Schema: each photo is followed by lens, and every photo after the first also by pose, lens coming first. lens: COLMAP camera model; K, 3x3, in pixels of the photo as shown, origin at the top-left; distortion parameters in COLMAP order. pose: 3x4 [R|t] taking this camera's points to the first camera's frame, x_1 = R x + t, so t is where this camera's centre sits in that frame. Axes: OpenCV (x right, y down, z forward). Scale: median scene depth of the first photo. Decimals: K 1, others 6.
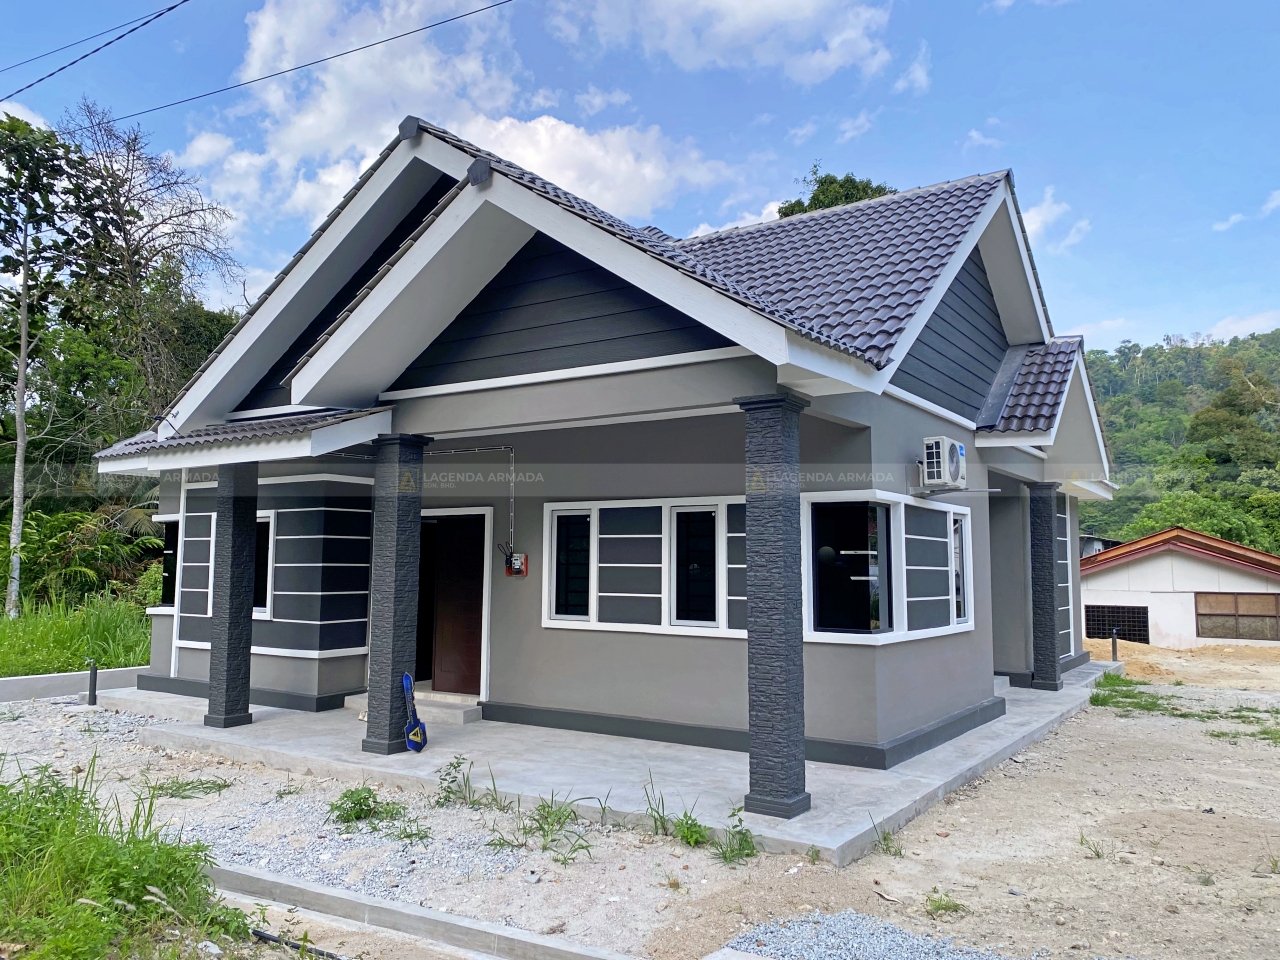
lens RADIAL K [[982.7, 0, 630.8], [0, 982.7, 459.7], [0, 0, 1]] dist [0.025333, -0.030988]
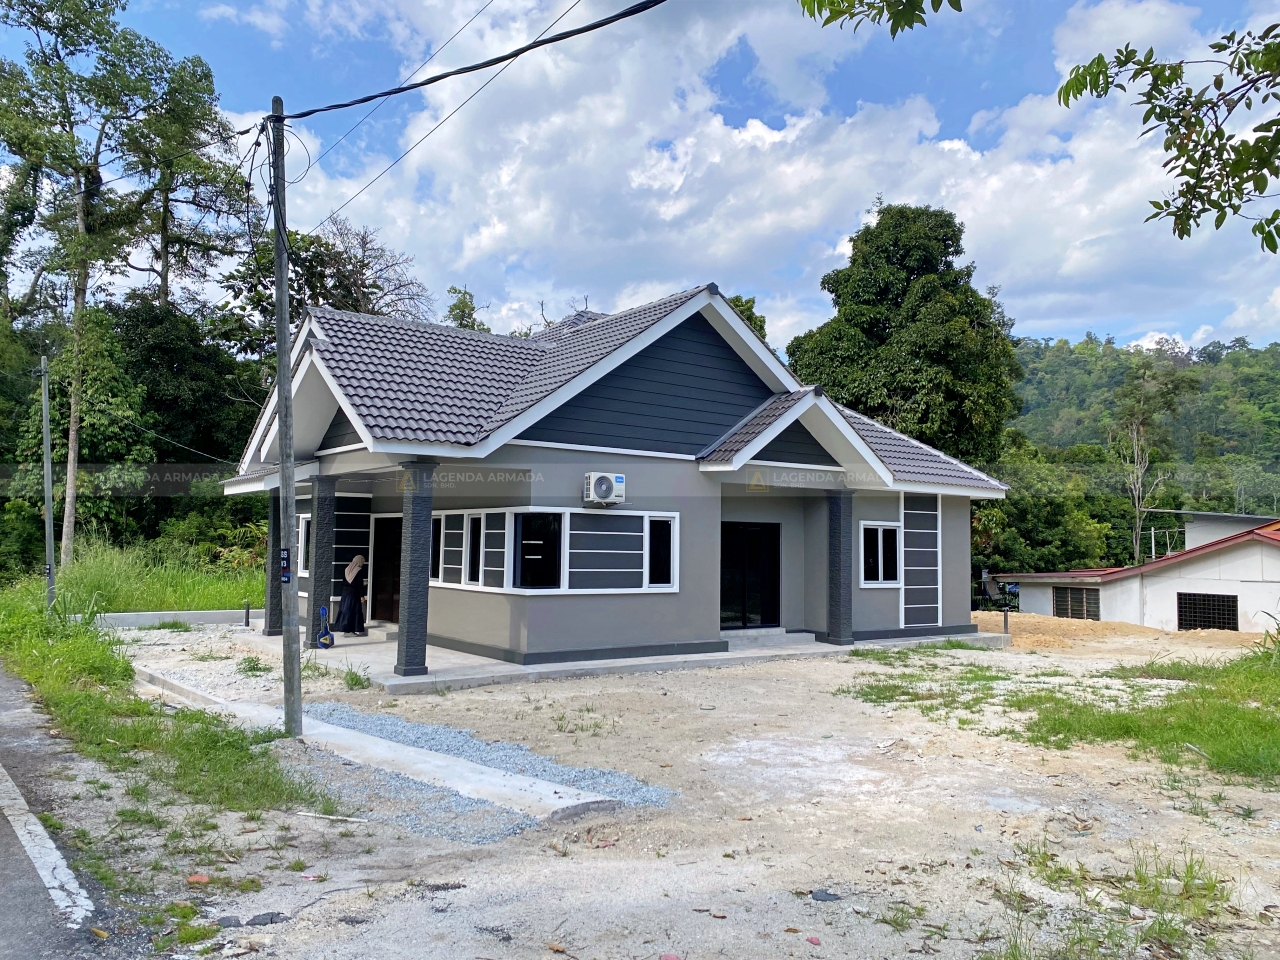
lens RADIAL K [[982.7, 0, 633.5], [0, 982.7, 472.5], [0, 0, 1]] dist [0.025333, -0.030988]
pose [[0.940322, -0.016801, -0.339871, 0.792754], [0.026830, 0.999332, 0.024830, -0.051865], [0.339227, -0.032467, 0.940144, -0.437318]]
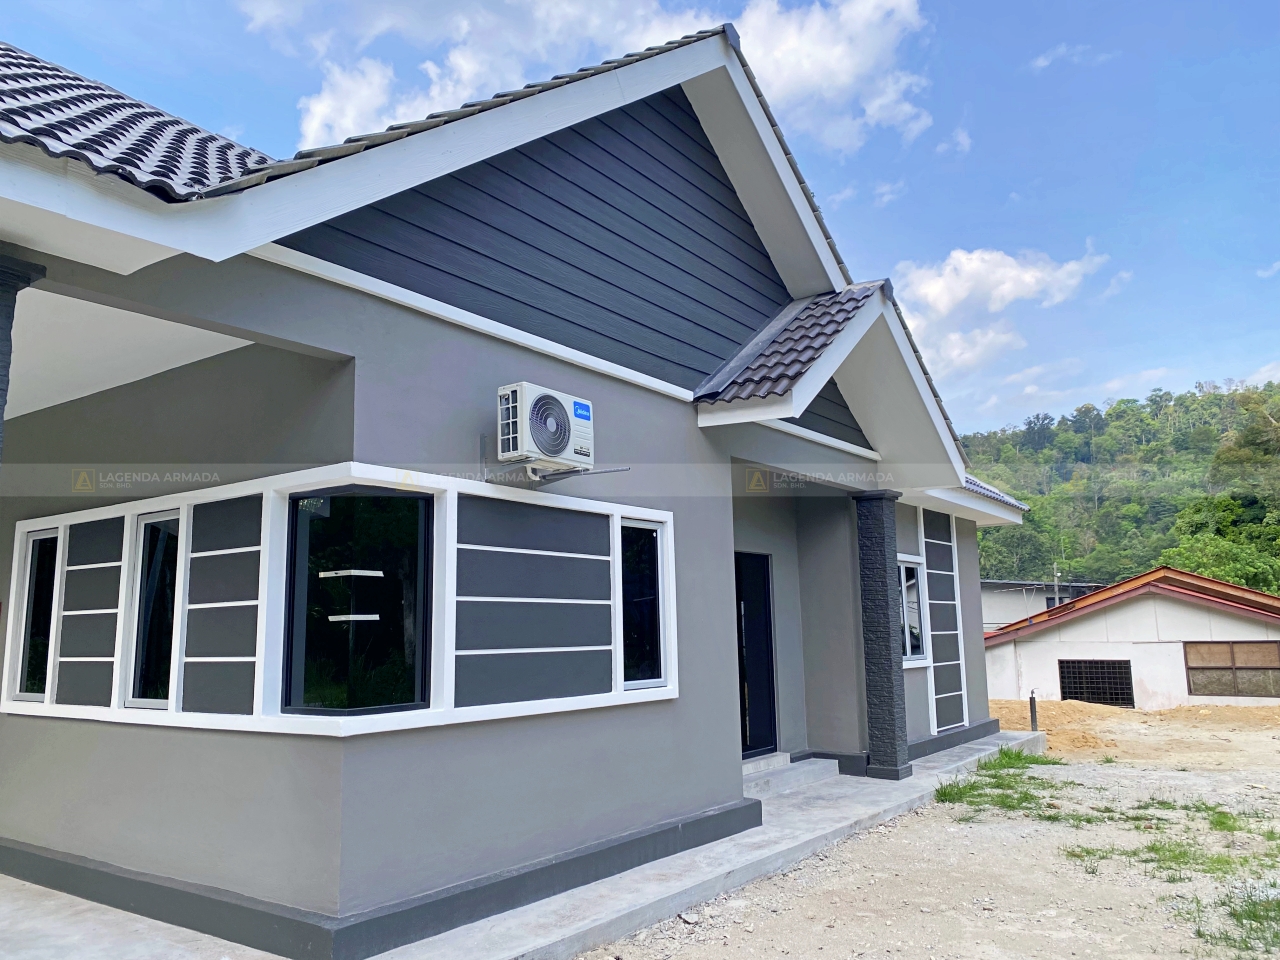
lens RADIAL K [[982.7, 0, 637.5], [0, 982.7, 458.9], [0, 0, 1]] dist [0.025333, -0.030988]
pose [[0.999274, -0.028144, -0.025671, 0.339786], [0.026382, 0.997433, -0.066574, 0.056199], [0.027479, 0.065848, 0.997451, 0.336564]]
